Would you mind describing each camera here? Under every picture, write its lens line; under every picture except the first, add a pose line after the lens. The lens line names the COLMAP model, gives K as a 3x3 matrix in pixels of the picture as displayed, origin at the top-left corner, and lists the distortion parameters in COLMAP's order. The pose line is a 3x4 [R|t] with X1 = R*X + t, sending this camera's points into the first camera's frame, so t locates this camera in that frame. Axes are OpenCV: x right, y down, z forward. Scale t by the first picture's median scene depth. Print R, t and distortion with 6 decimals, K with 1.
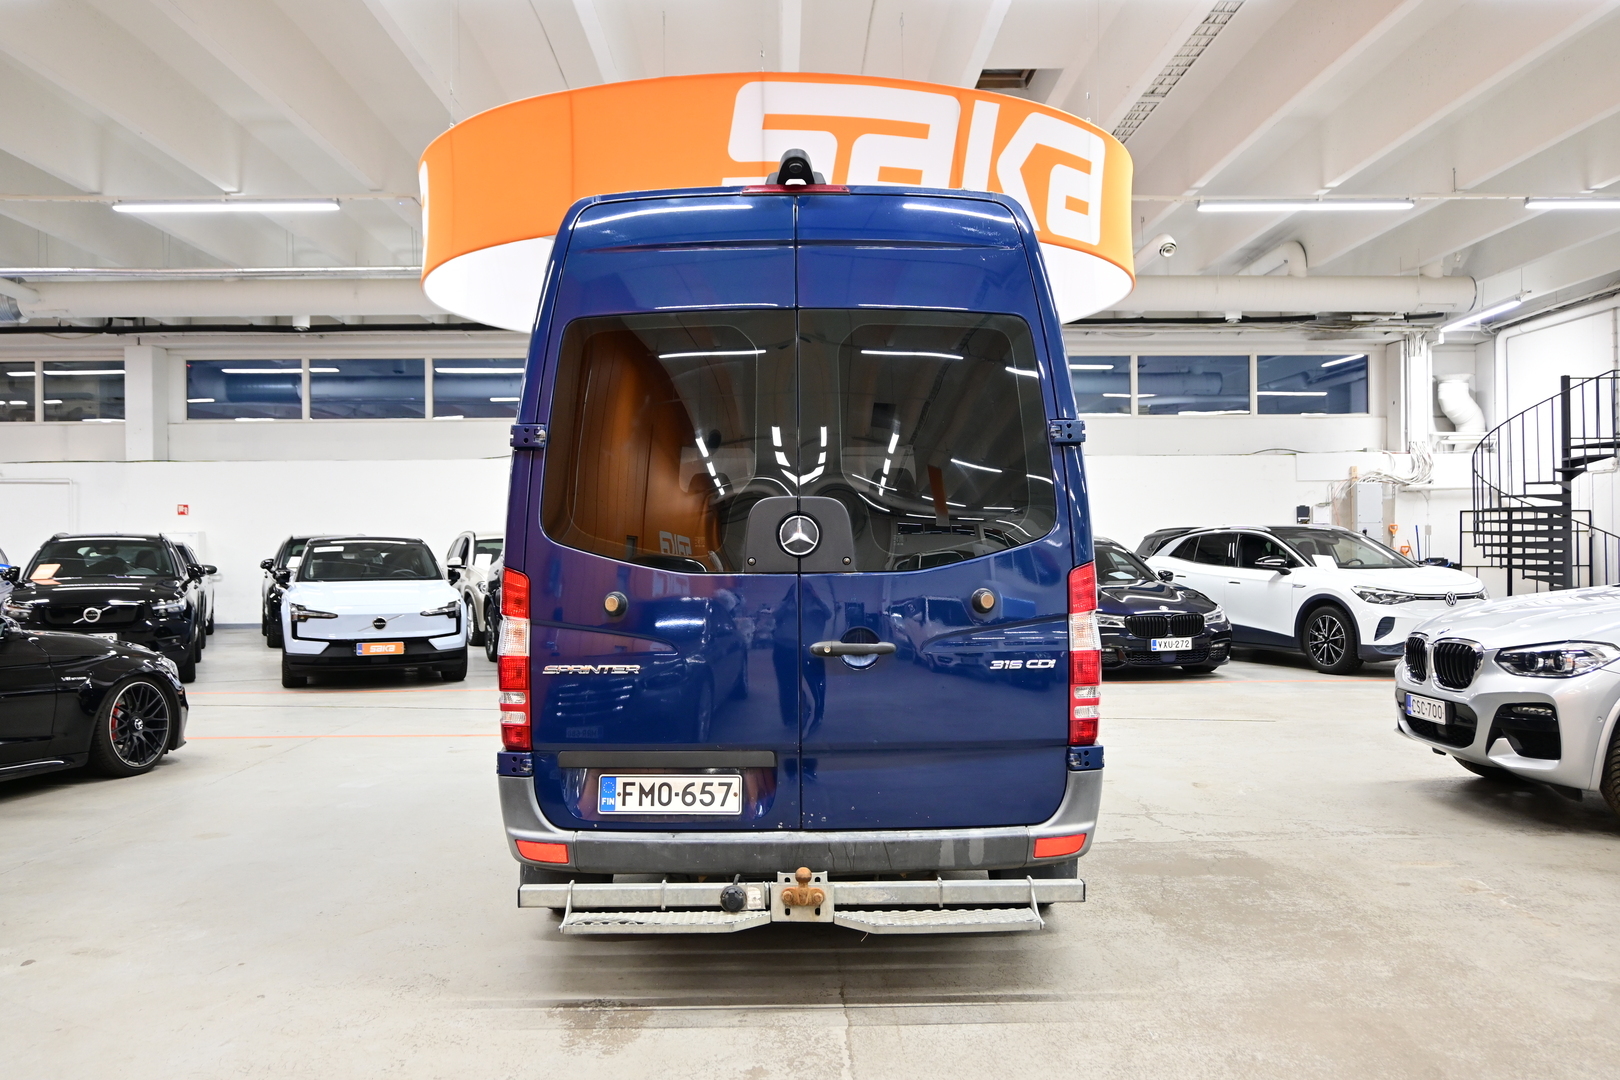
lens RADIAL K [[1408.3, 0, 810.0], [0, 1408.3, 540.0], [0, 0, 1]] dist [0.004363, 0.004570]
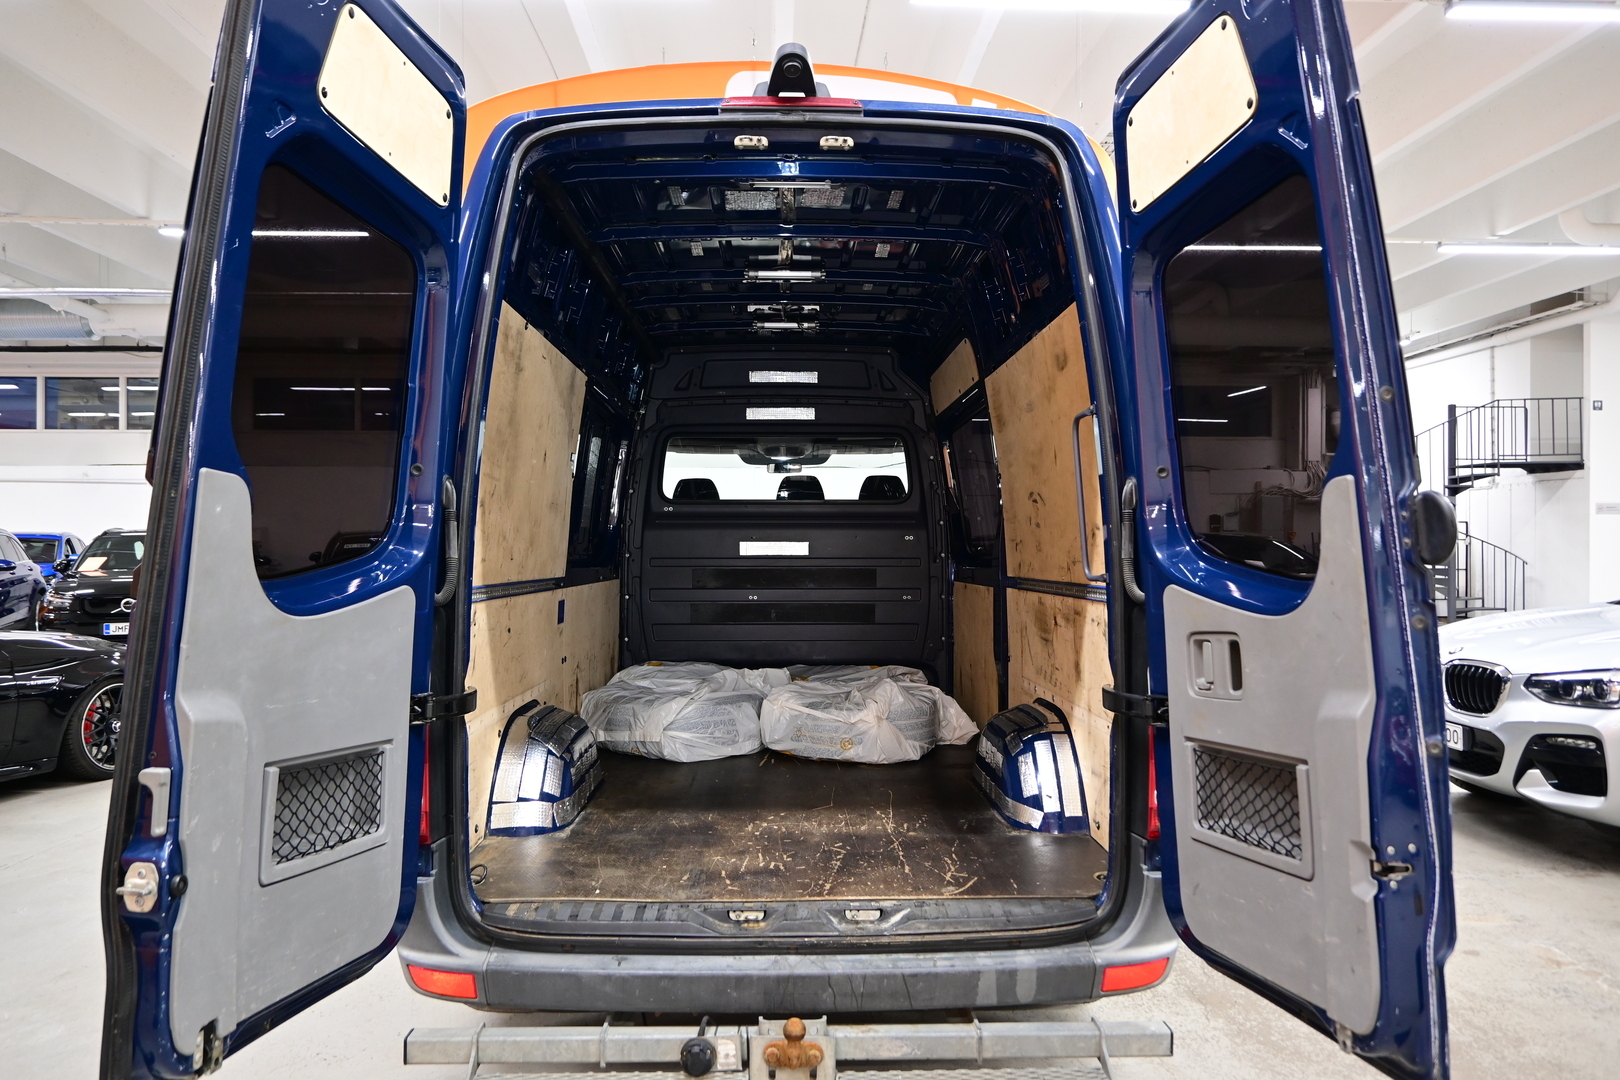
lens RADIAL K [[1106.3, 0, 810.0], [0, 1106.3, 540.0], [0, 0, 1]] dist [-0.002445, -0.000988]
pose [[0.999797, 0.010392, 0.017277, -0.005557], [-0.010461, 0.999938, 0.003915, -0.010073], [-0.017235, -0.004095, 0.999843, 0.262963]]
